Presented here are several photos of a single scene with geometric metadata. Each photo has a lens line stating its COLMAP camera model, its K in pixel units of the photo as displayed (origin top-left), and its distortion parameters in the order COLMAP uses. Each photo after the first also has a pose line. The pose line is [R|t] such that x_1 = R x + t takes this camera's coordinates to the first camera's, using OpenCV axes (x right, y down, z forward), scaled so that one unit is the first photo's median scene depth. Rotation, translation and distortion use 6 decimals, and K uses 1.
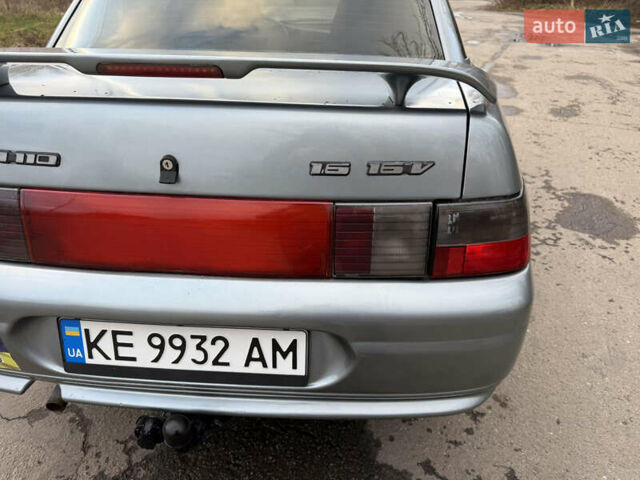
lens RADIAL K [[453.1, 0, 323.7], [0, 453.1, 241.1], [0, 0, 1]] dist [0.057684, -0.072613]
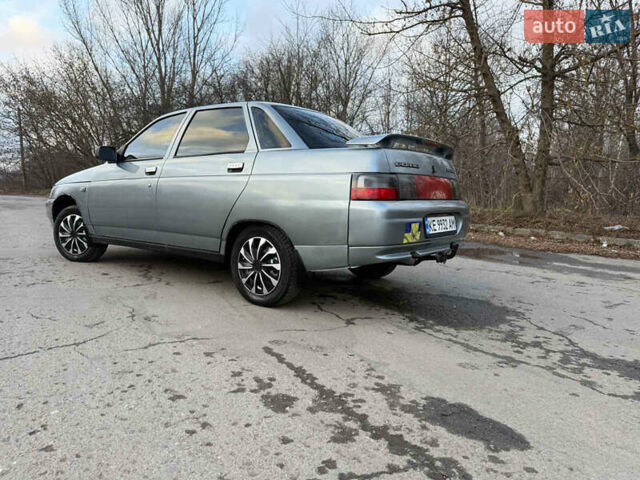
lens RADIAL K [[453.1, 0, 321.4], [0, 453.1, 242.6], [0, 0, 1]] dist [0.057684, -0.072613]
pose [[0.532202, -0.090139, 0.841805, -3.451827], [0.392851, 0.907081, -0.151238, 0.501043], [-0.749953, 0.411193, 0.518161, 0.031478]]
